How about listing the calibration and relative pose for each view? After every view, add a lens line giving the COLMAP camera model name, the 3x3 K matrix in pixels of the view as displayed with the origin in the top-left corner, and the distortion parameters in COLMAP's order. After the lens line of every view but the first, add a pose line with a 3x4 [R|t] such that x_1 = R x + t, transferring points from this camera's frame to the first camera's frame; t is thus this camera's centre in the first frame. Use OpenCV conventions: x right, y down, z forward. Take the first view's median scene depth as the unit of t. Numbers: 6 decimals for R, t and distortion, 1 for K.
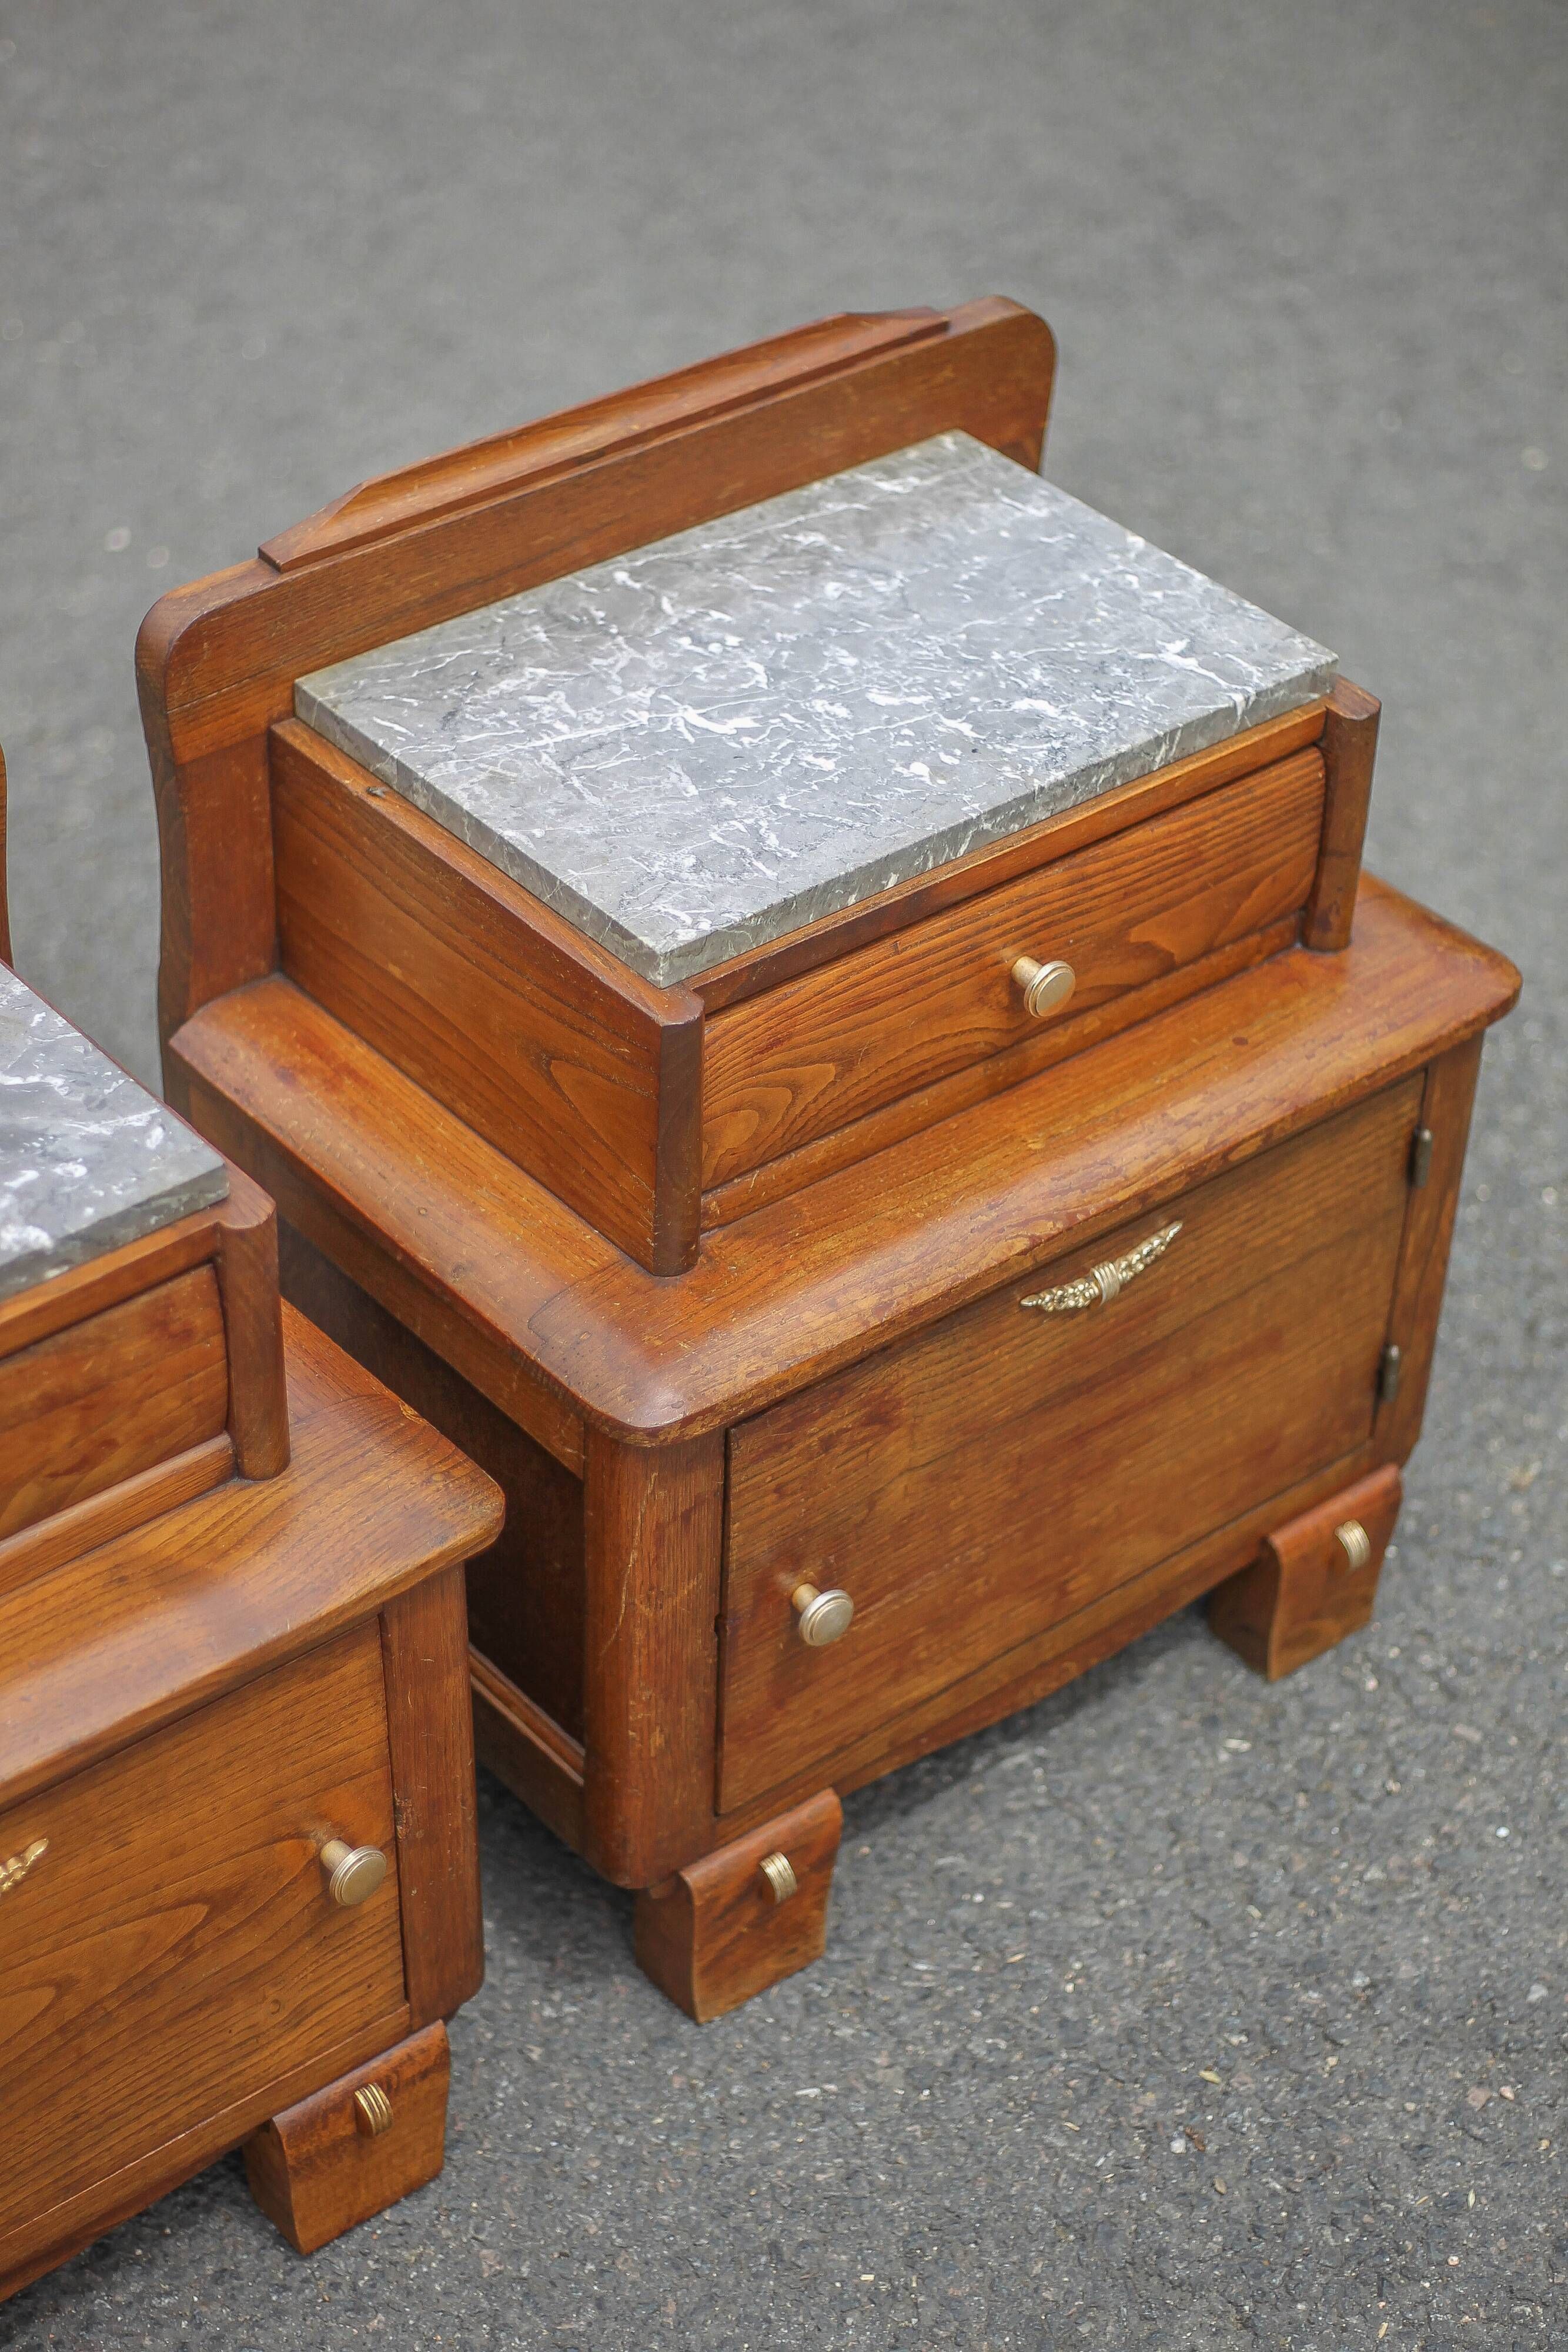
lens RADIAL K [[4485.9, 0, 796.4], [0, 4485.9, 1193.7], [0, 0, 1]] dist [-0.107997, 0.000000]
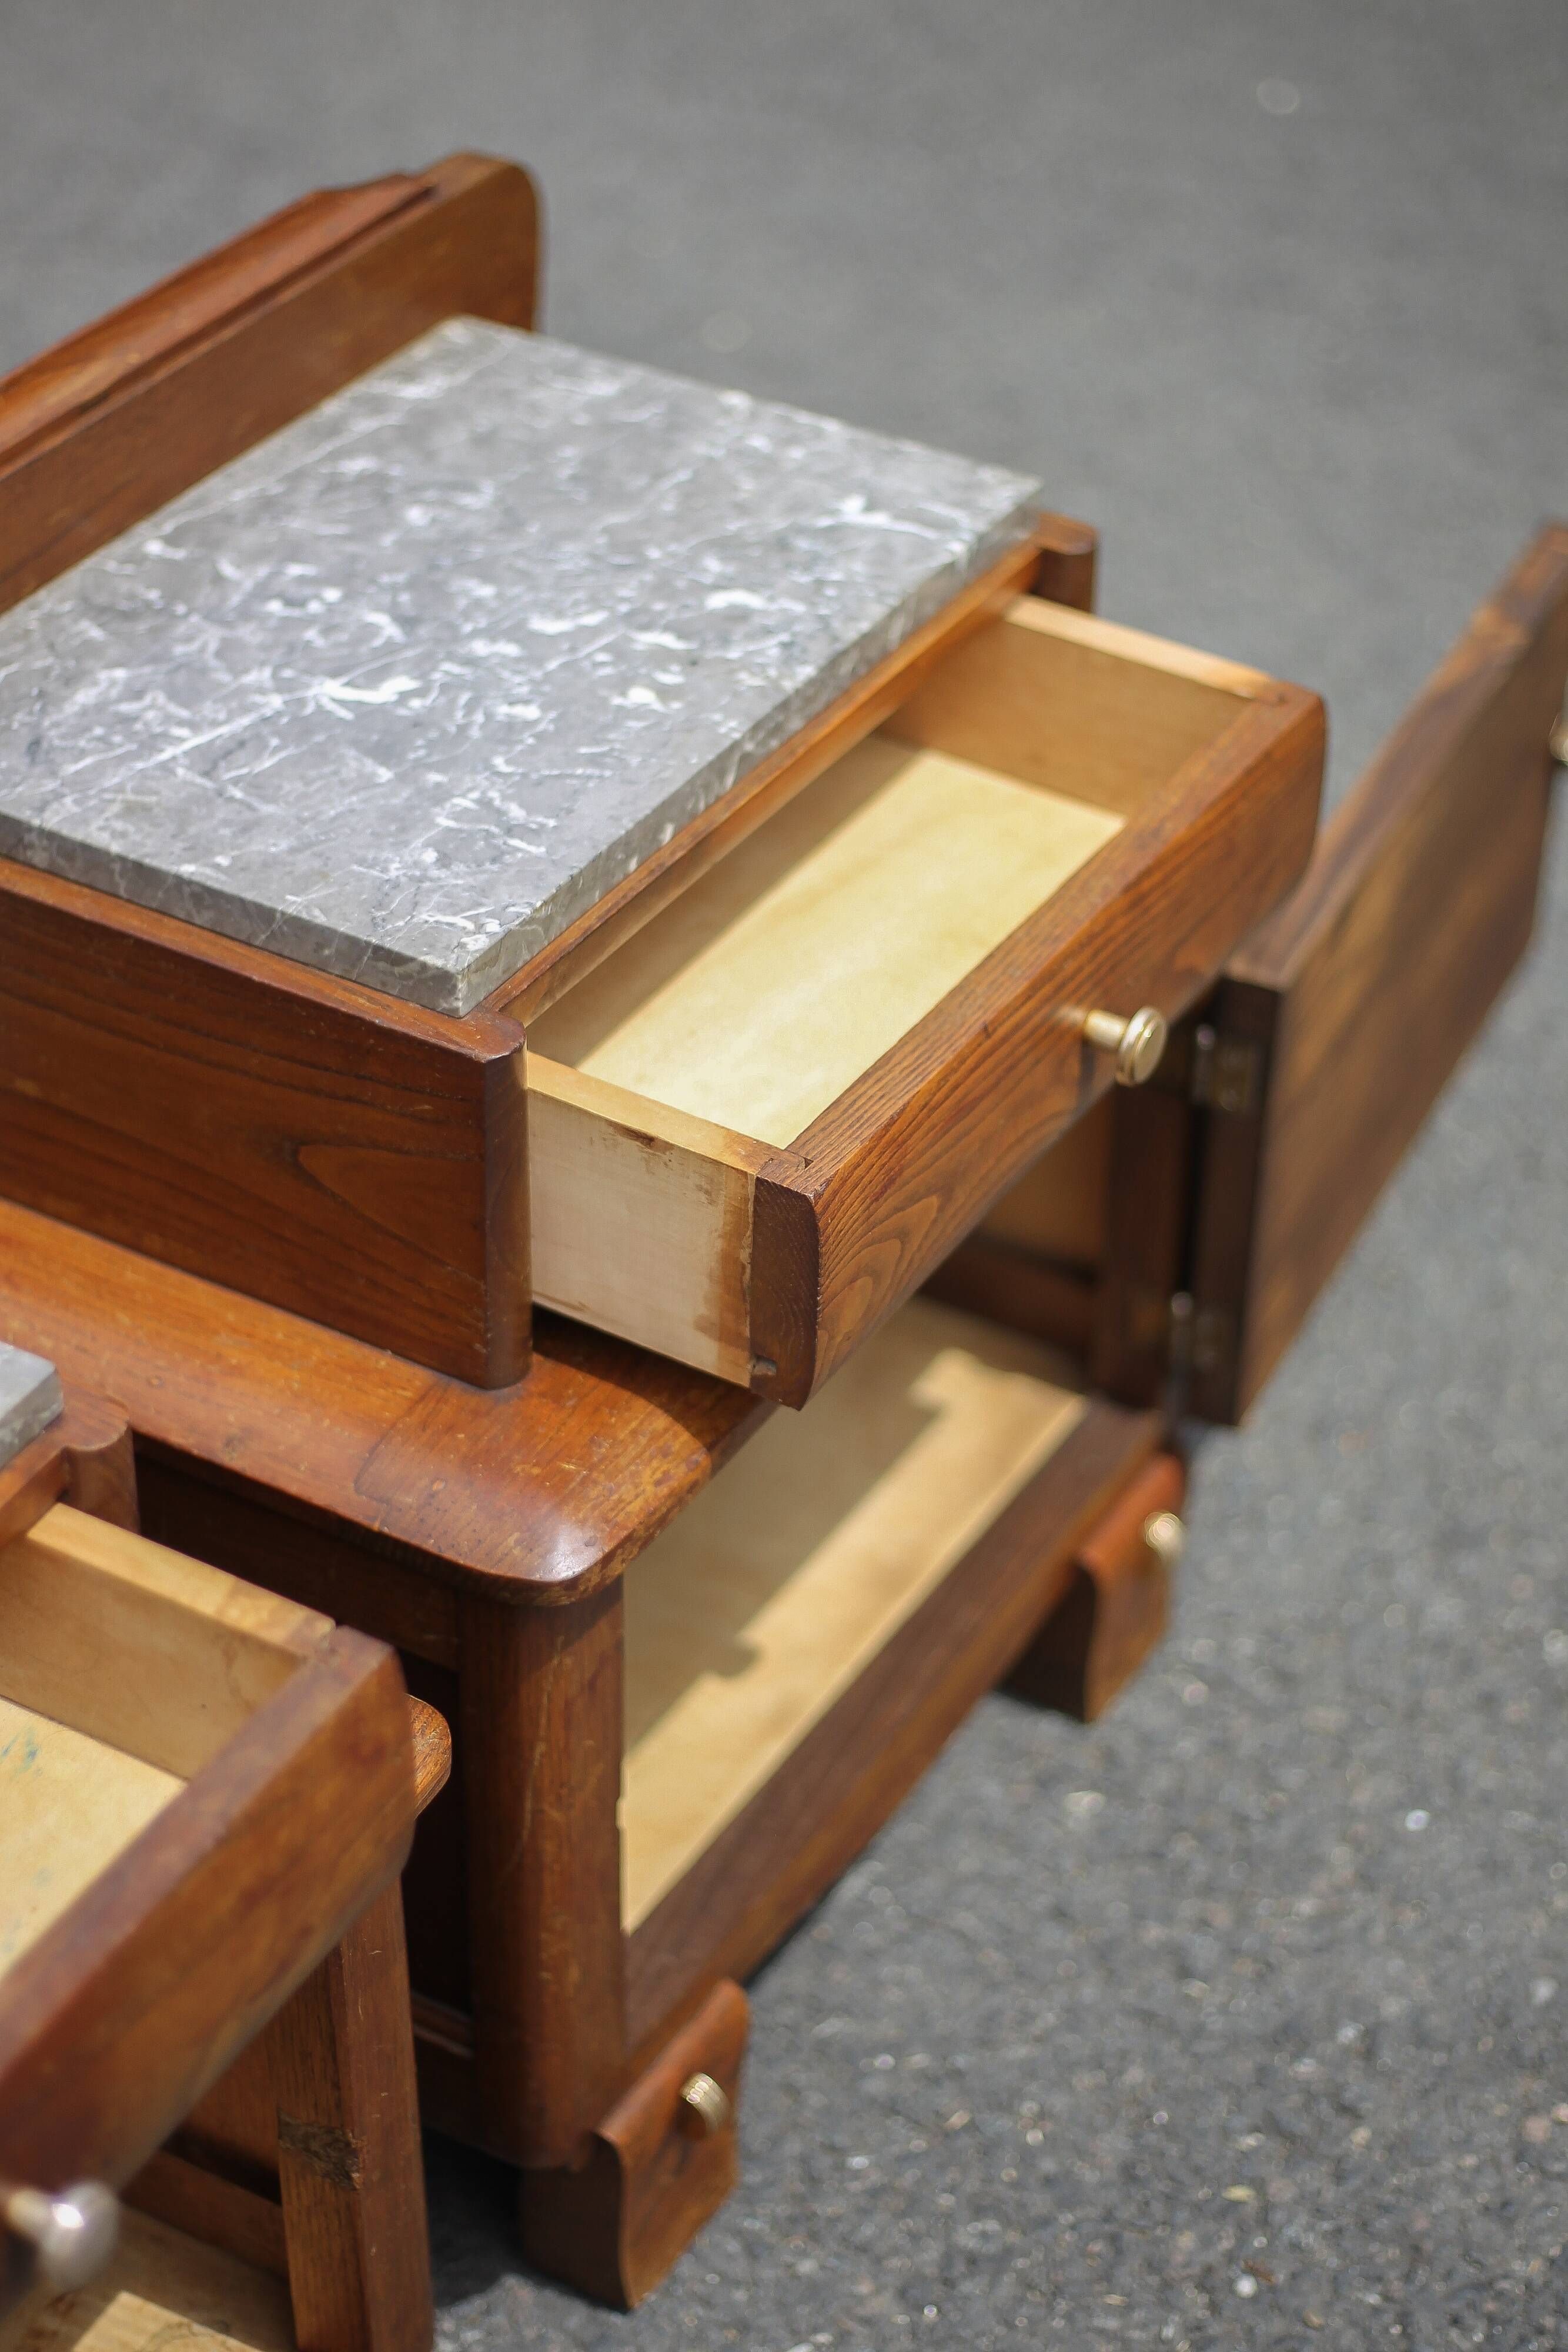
lens RADIAL K [[4485.9, 0, 799.2], [0, 4485.9, 1083.5], [0, 0, 1]] dist [-0.107997, 0.000000]
pose [[0.931858, -0.209807, 0.296008, -0.193792], [0.222425, 0.974906, -0.009209, -0.013868], [-0.286648, 0.074421, 0.955141, 0.232517]]
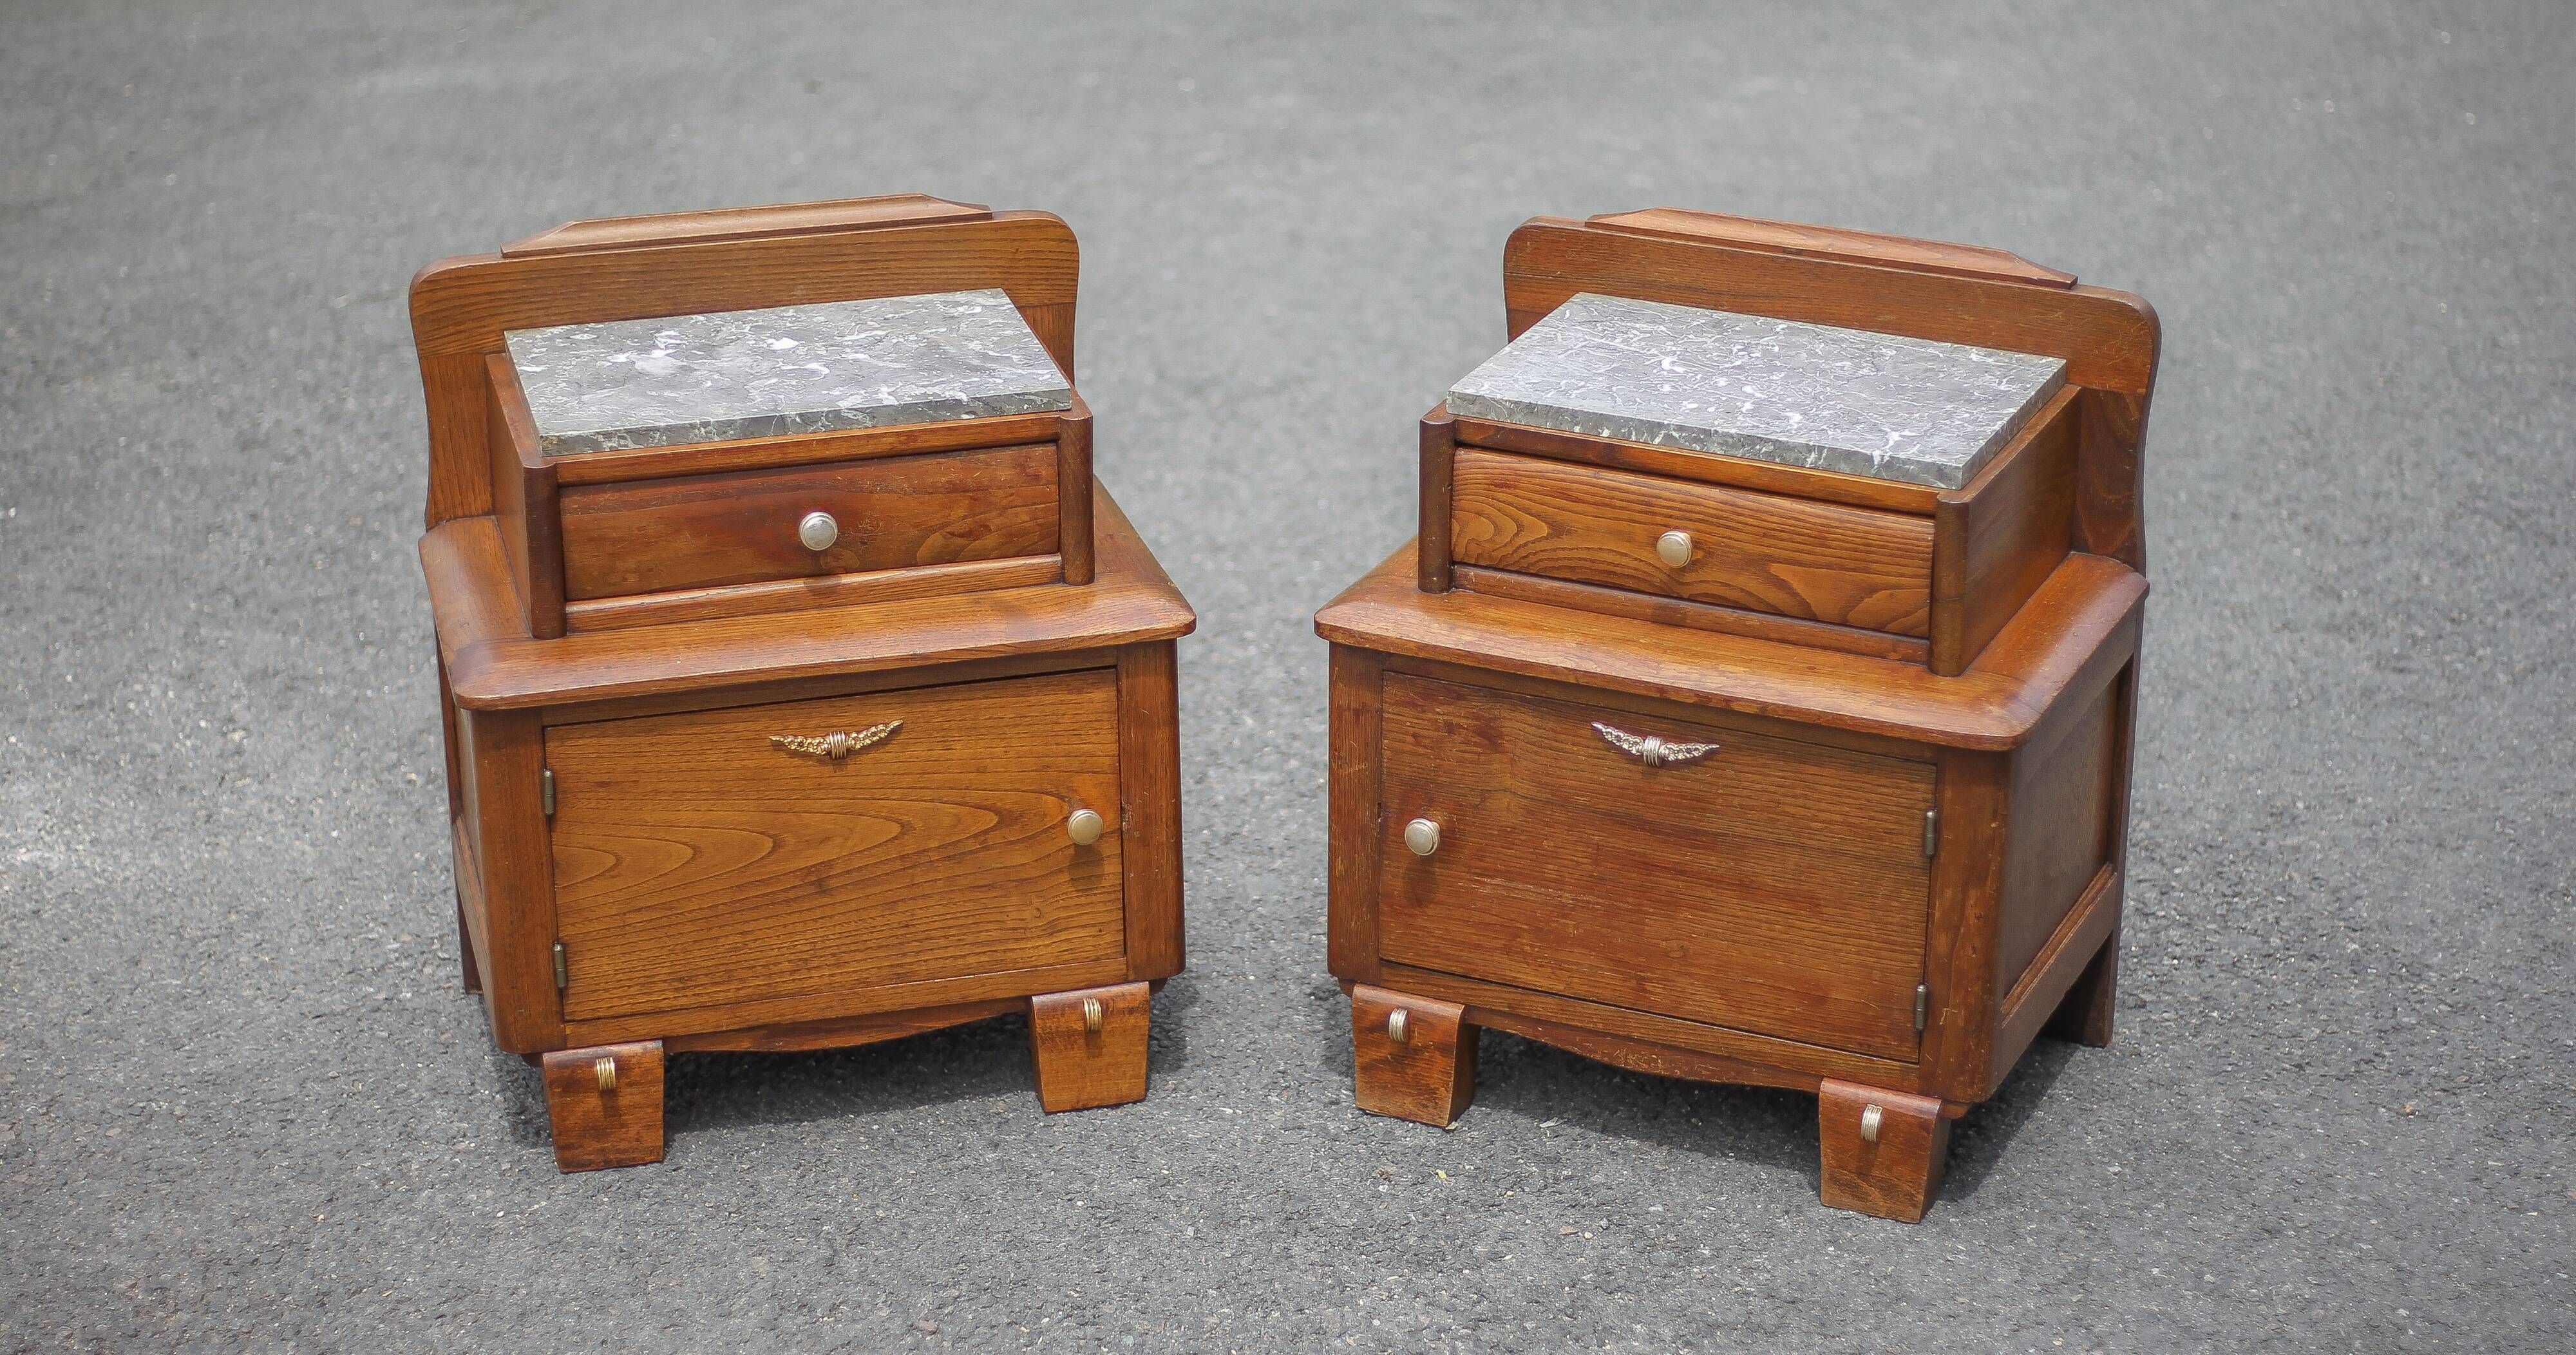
lens RADIAL K [[4764.9, 0, 1279.1], [0, 4764.9, 734.0], [0, 0, 1]] dist [-0.061265, 0.000000]
pose [[0.908353, 0.134660, -0.395930, 0.680162], [-0.240475, 0.942752, -0.231065, 0.507469], [0.342149, 0.305100, 0.888734, -0.640805]]
